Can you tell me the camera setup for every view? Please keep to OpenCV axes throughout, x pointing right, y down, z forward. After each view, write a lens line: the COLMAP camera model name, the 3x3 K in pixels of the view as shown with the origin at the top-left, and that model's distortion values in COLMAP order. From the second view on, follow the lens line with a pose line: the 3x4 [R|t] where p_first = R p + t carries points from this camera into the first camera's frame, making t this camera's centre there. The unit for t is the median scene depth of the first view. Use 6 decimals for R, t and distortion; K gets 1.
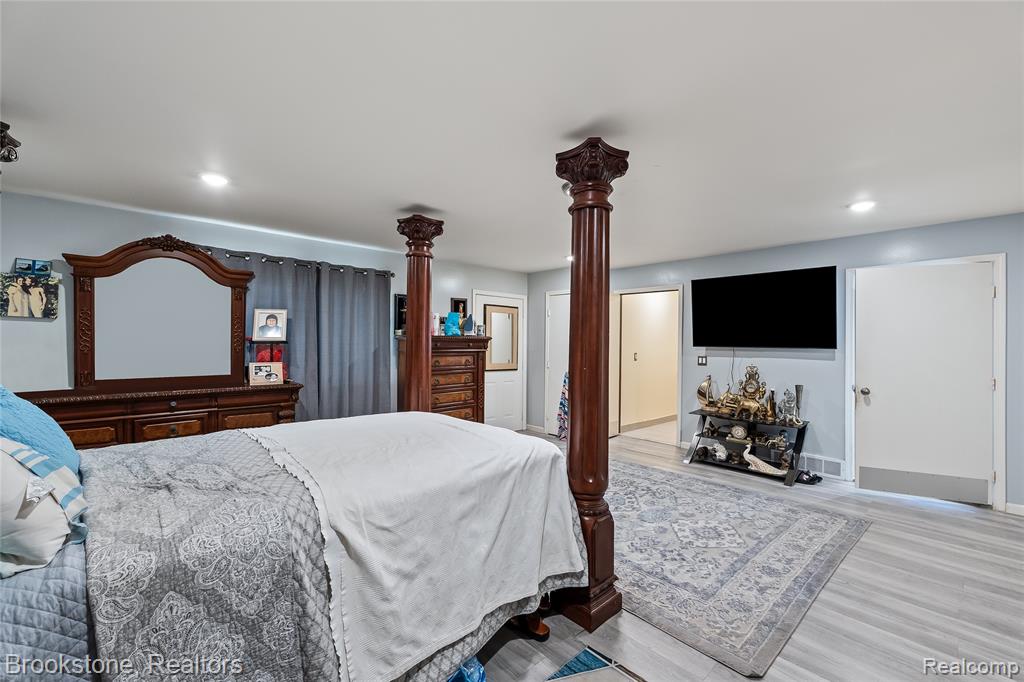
lens RADIAL K [[434.4, 0, 512.5], [0, 434.4, 345.3], [0, 0, 1]] dist [0.002332, 0.000206]
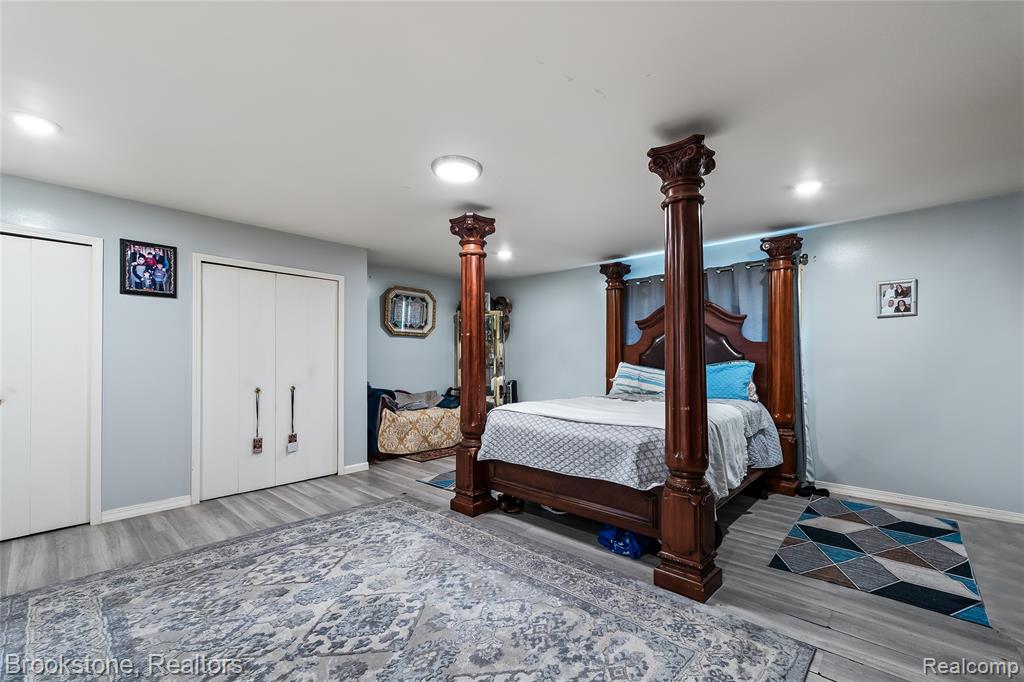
lens RADIAL K [[434.4, 0, 512.5], [0, 434.4, 345.3], [0, 0, 1]] dist [0.002332, 0.000206]
pose [[-0.996997, -0.010005, -0.076793, 0.111904], [-0.008623, 0.999795, -0.018314, 0.033080], [0.076961, -0.017597, -0.996879, 1.829852]]
